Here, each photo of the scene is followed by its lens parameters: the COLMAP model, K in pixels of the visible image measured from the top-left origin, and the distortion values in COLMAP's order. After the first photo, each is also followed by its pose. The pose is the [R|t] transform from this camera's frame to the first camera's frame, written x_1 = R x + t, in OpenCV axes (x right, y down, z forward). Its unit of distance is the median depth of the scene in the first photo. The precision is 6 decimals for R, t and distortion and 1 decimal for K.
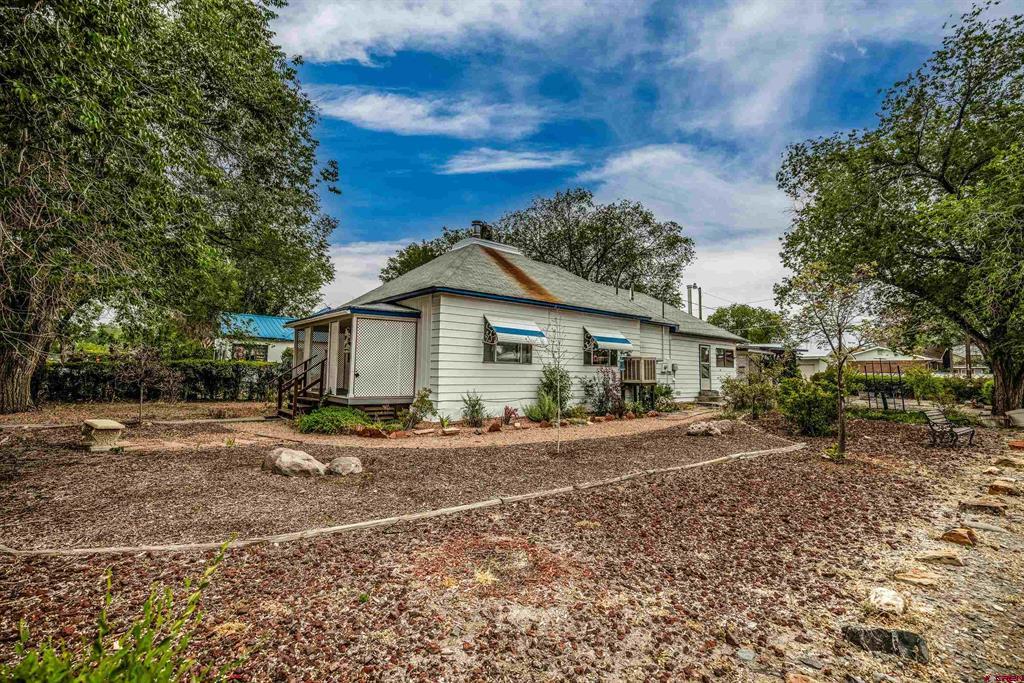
lens RADIAL K [[479.0, 0, 512.0], [0, 479.0, 341.5], [0, 0, 1]] dist [-0.028092, 0.000329]
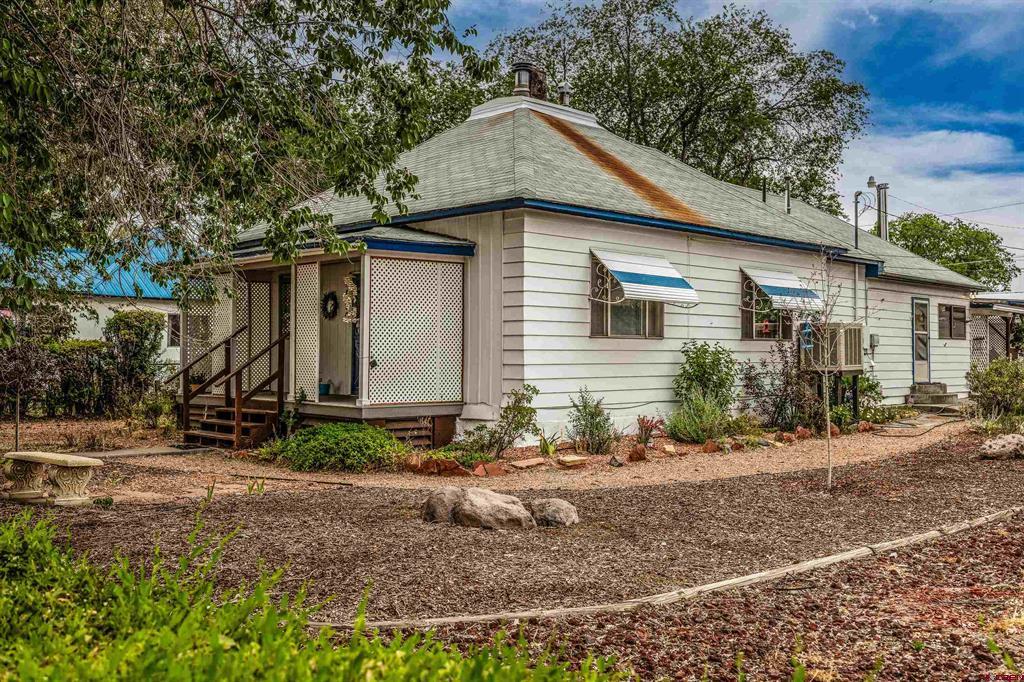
lens RADIAL K [[1009.0, 0, 512.0], [0, 1009.0, 341.0], [0, 0, 1]] dist [-0.005083, -0.002845]
pose [[0.995998, -0.012069, 0.088555, -0.232942], [0.007347, 0.998543, 0.053462, -0.012643], [-0.089071, -0.052597, 0.994636, -0.122825]]
